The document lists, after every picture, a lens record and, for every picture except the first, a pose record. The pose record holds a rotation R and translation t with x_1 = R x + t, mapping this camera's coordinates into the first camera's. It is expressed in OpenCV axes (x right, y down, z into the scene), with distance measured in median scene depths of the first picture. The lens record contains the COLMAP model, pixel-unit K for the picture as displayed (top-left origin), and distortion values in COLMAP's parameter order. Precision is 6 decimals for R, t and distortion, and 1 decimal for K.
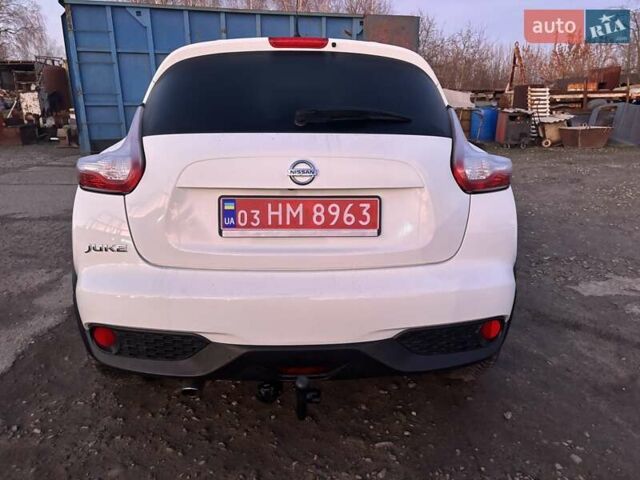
lens RADIAL K [[477.0, 0, 319.7], [0, 477.0, 242.3], [0, 0, 1]] dist [0.033215, -0.007555]
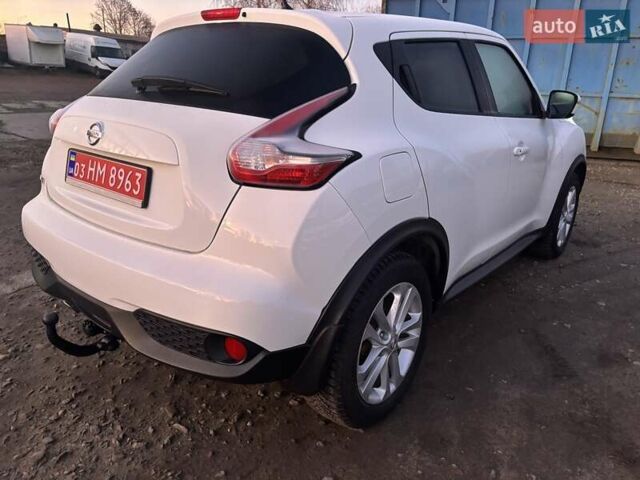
lens RADIAL K [[477.0, 0, 319.0], [0, 477.0, 240.3], [0, 0, 1]] dist [0.033215, -0.007555]
pose [[0.751424, 0.231348, -0.617932, 1.027795], [-0.221765, 0.970587, 0.093706, -0.122335], [0.621436, 0.066622, 0.780627, 0.464346]]
